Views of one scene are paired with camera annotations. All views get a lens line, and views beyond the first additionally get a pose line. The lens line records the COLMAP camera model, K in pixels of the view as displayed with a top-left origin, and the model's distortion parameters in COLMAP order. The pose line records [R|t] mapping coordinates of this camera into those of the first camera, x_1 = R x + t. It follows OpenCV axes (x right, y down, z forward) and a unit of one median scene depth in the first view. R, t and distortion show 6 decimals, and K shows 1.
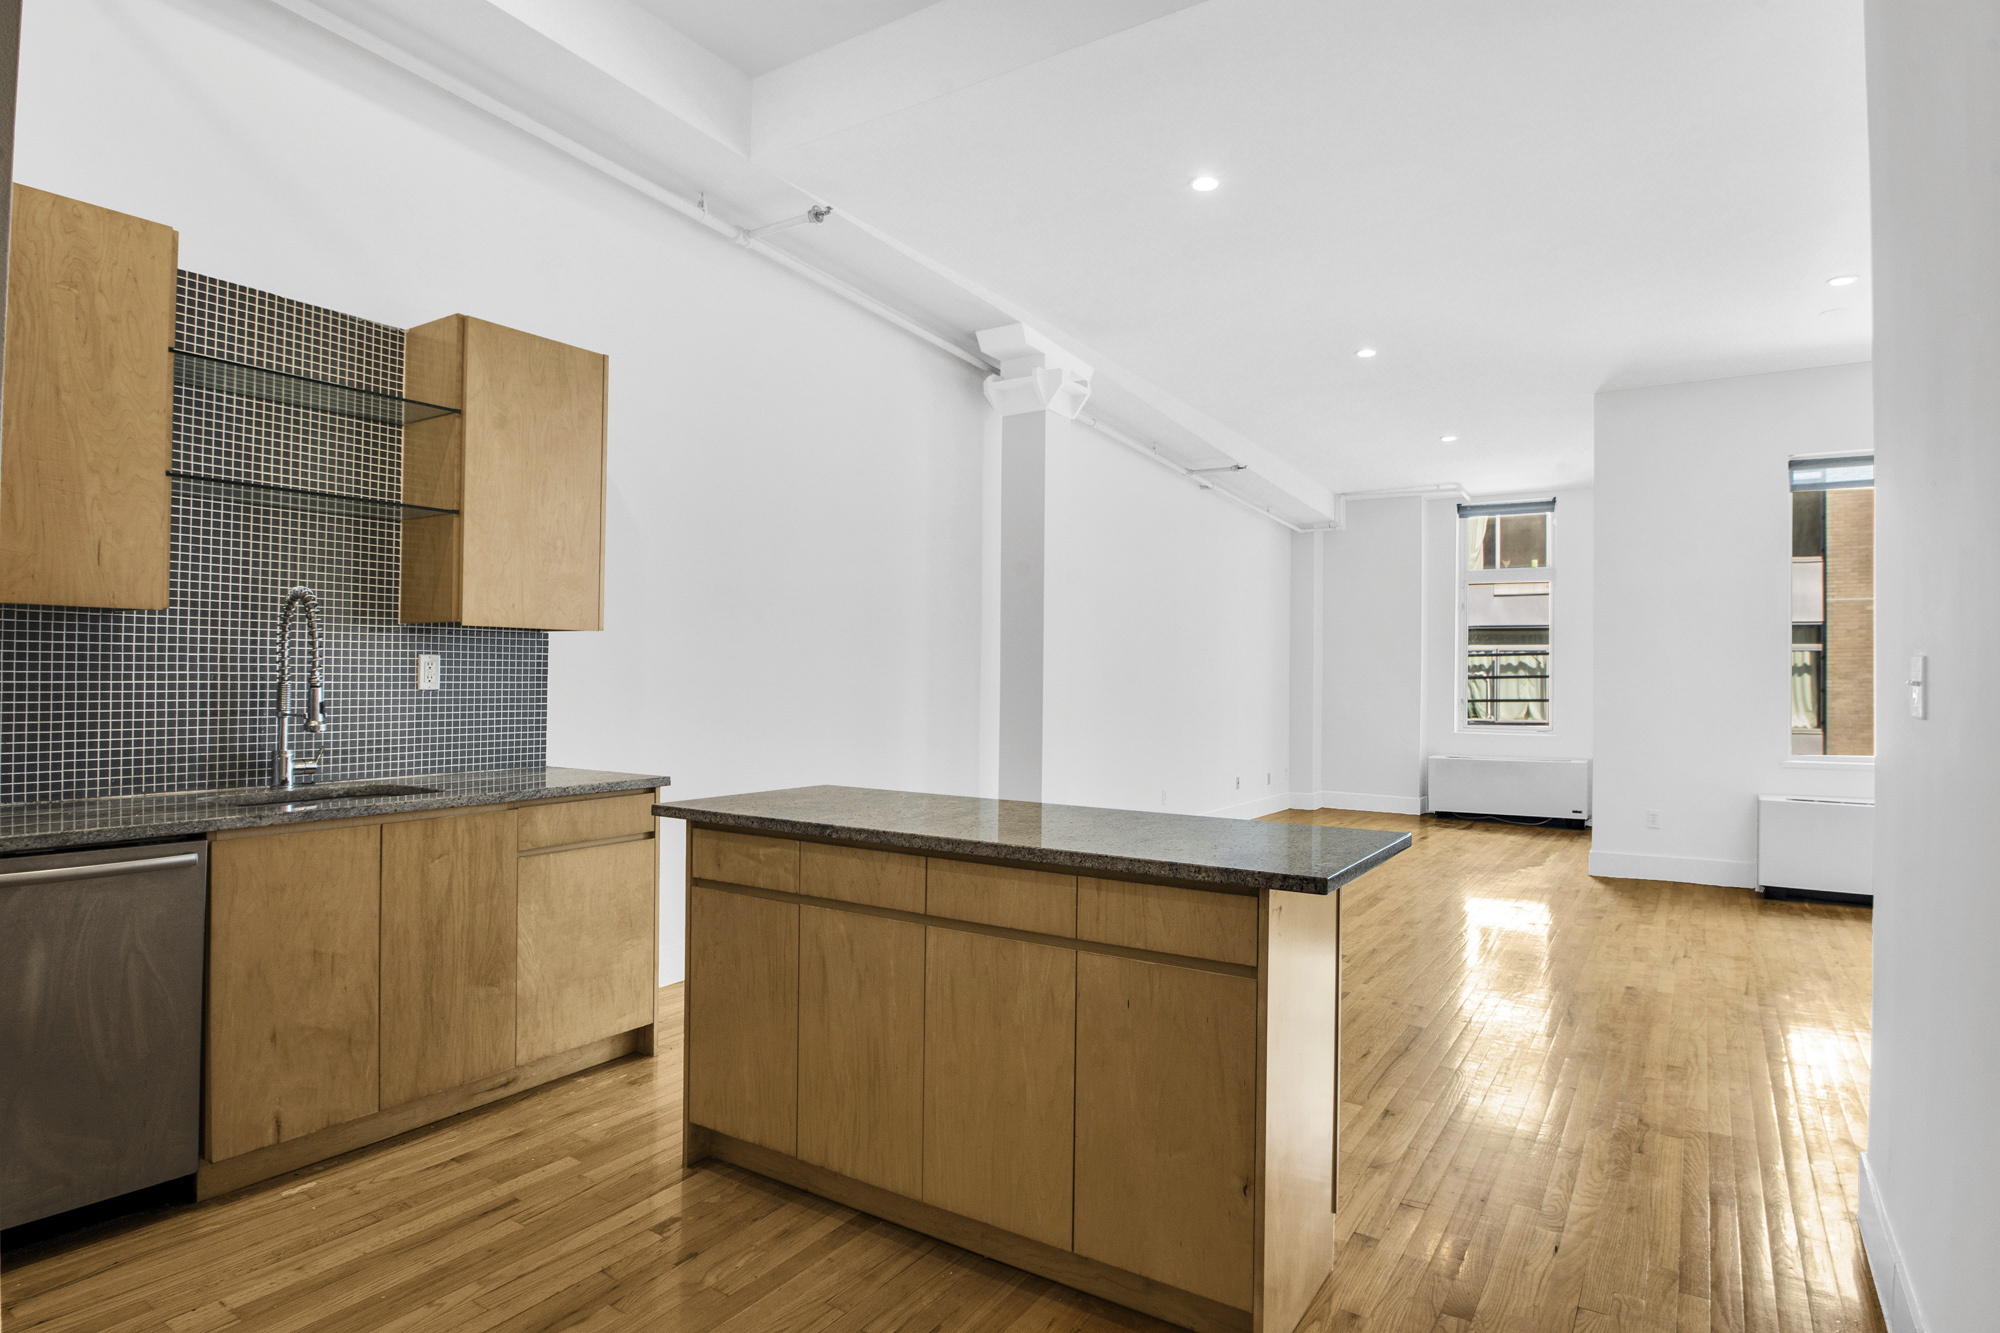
lens RADIAL K [[1066.3, 0, 1000.0], [0, 1066.3, 666.5], [0, 0, 1]] dist [0.001874, 0.000124]
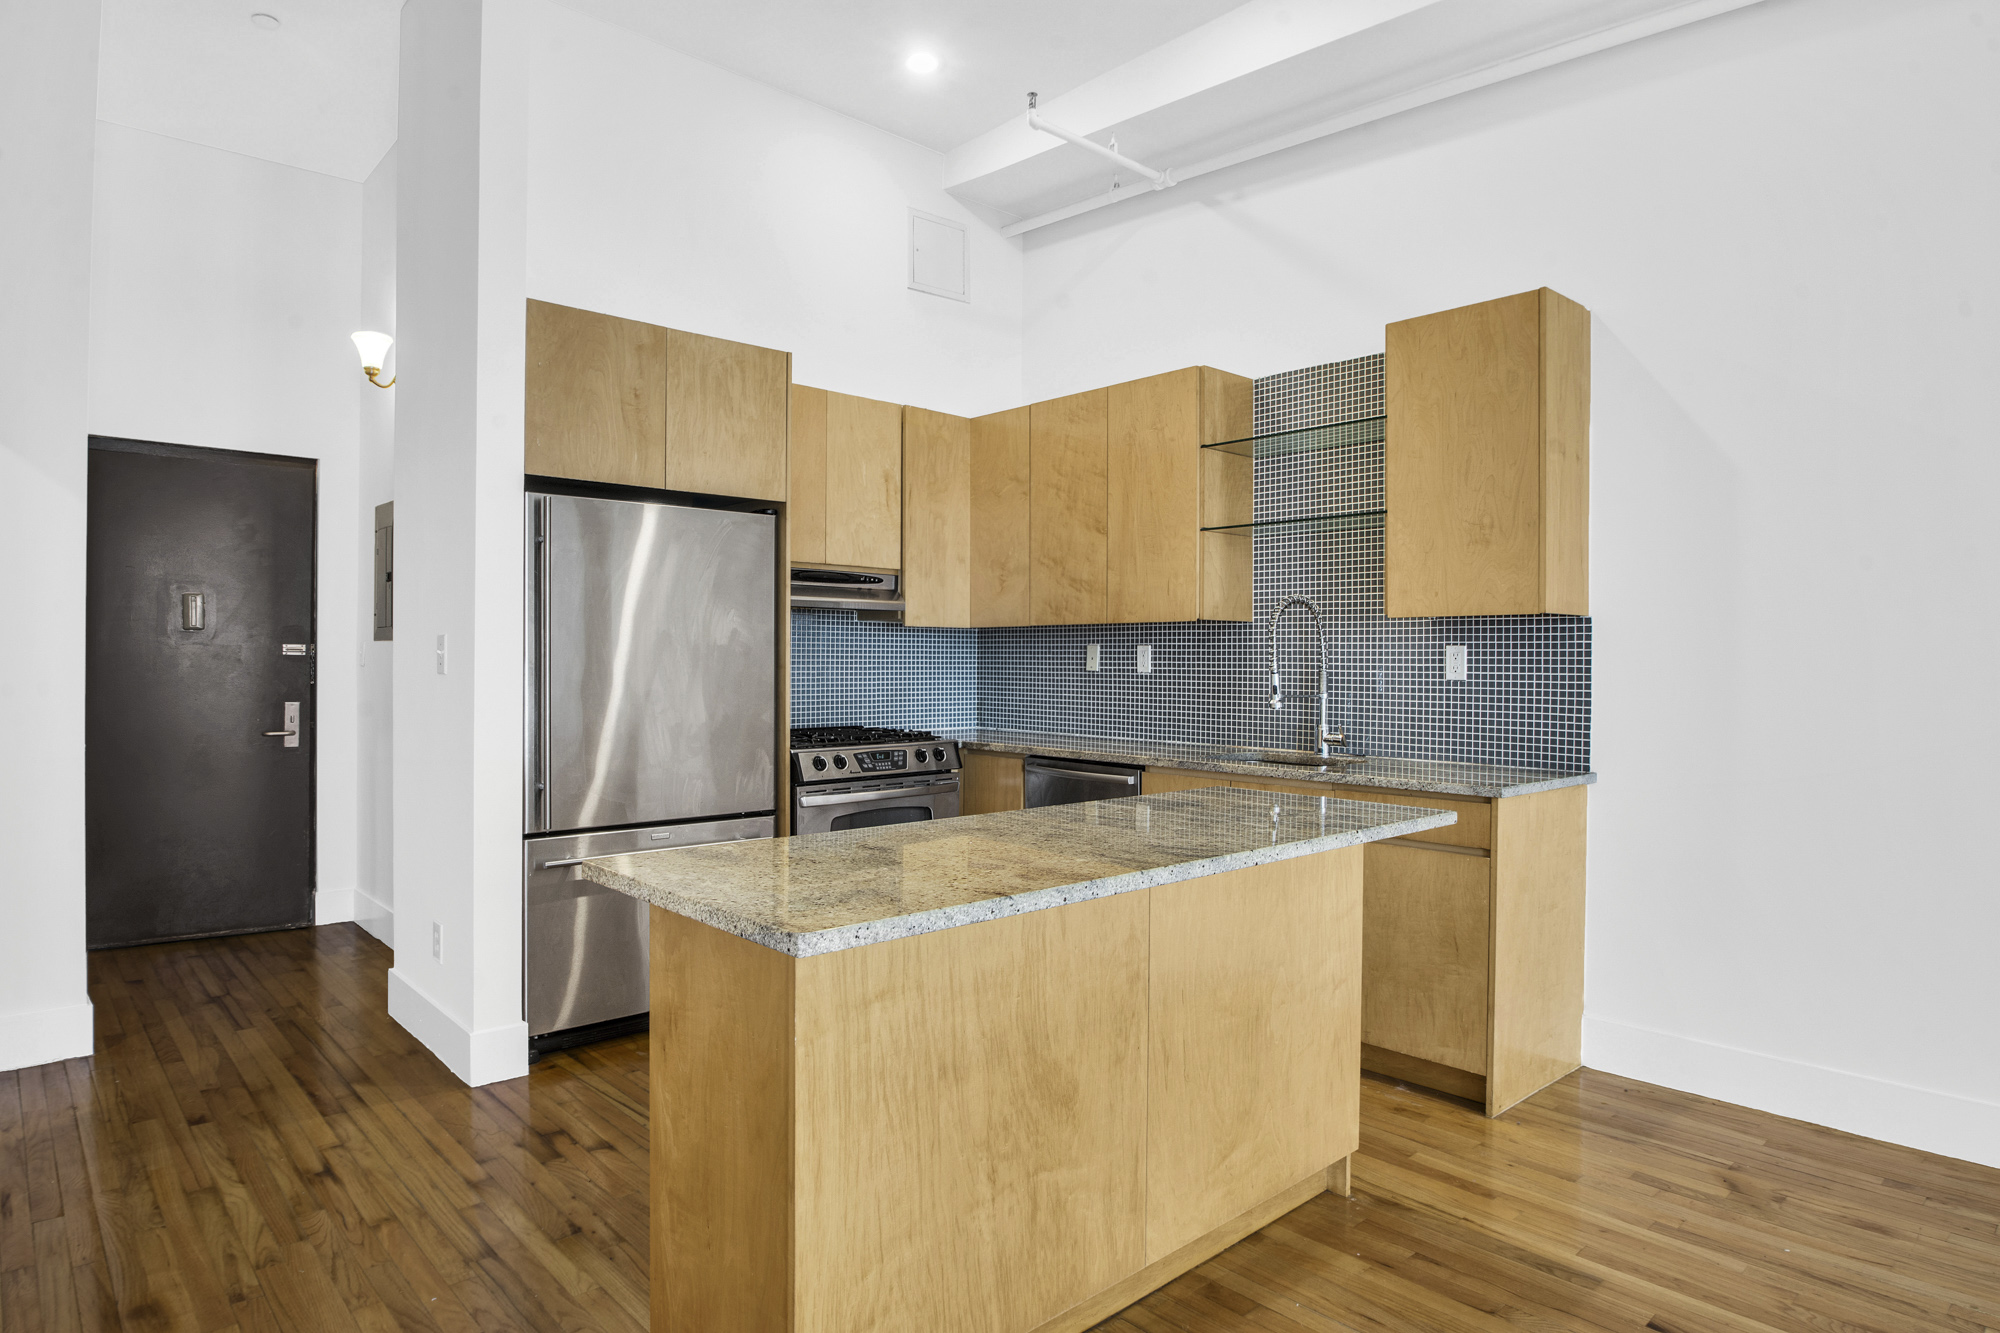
lens RADIAL K [[1136.4, 0, 1000.0], [0, 1136.4, 666.5], [0, 0, 1]] dist [-0.033445, -0.000180]
pose [[-0.235952, -0.003991, -0.971756, 0.629537], [0.000441, 0.999991, -0.004214, 0.013244], [0.971765, -0.001423, -0.235948, 0.829615]]
